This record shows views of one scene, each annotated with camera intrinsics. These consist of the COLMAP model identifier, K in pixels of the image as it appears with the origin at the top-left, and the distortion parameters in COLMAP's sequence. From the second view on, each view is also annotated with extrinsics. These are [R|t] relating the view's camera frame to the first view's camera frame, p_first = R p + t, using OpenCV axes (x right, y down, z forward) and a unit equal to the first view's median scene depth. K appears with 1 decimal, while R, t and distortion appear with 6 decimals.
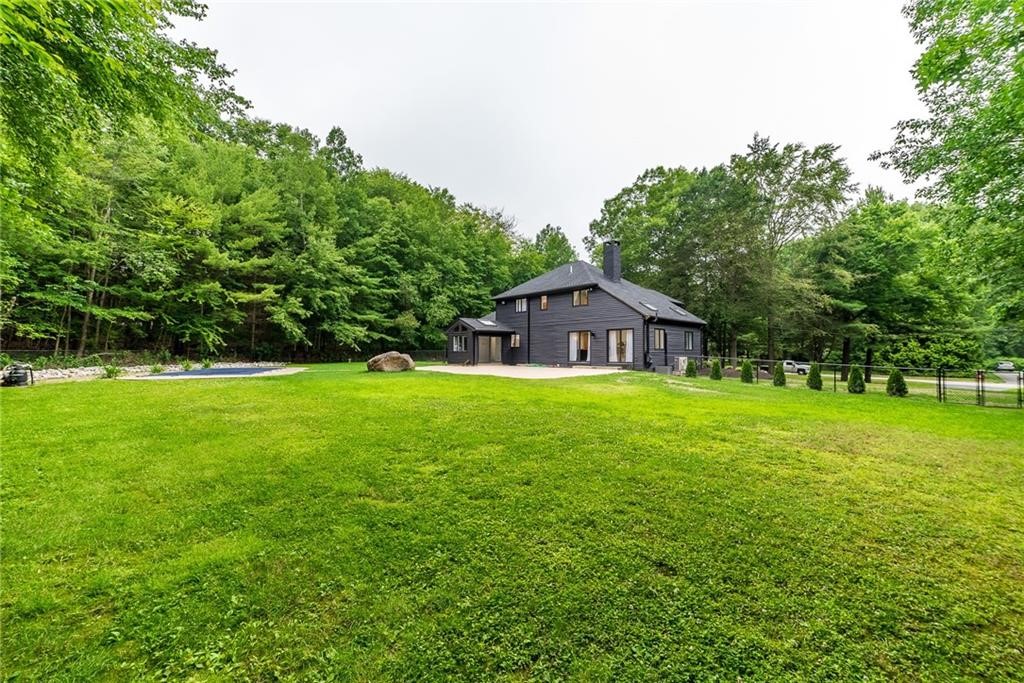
lens RADIAL K [[392.4, 0, 512.3], [0, 392.4, 344.2], [0, 0, 1]] dist [0.000809, 0.000486]
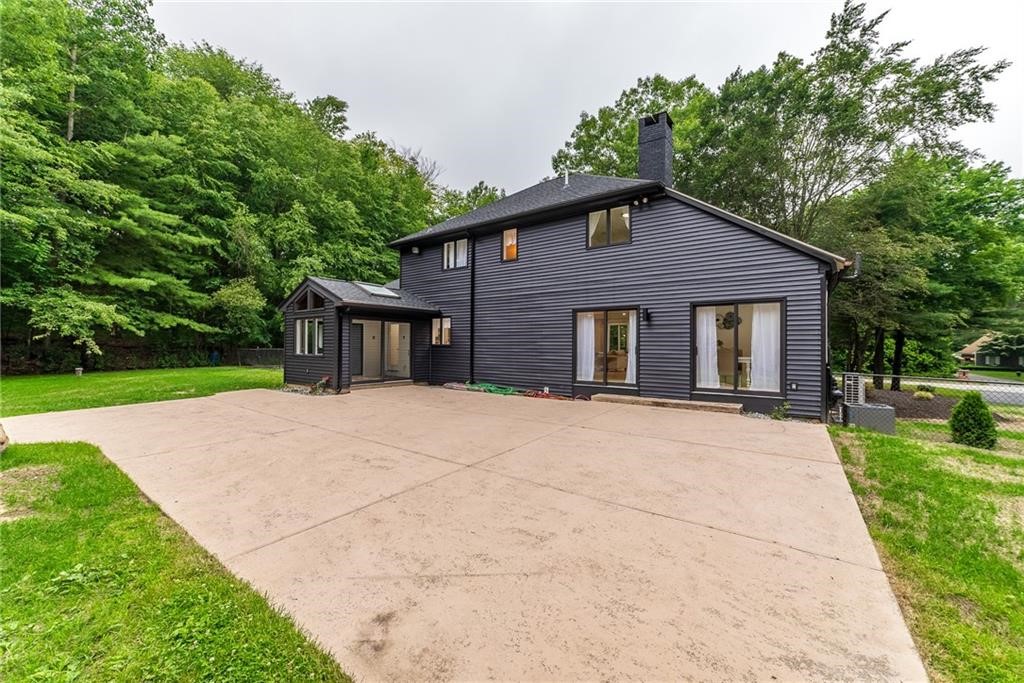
lens RADIAL K [[392.4, 0, 511.4], [0, 392.4, 340.3], [0, 0, 1]] dist [0.000809, 0.000486]
pose [[0.979862, 0.004549, 0.199626, -0.003013], [-0.005383, 0.999979, 0.003634, -0.000851], [-0.199605, -0.004635, 0.979865, 0.416239]]
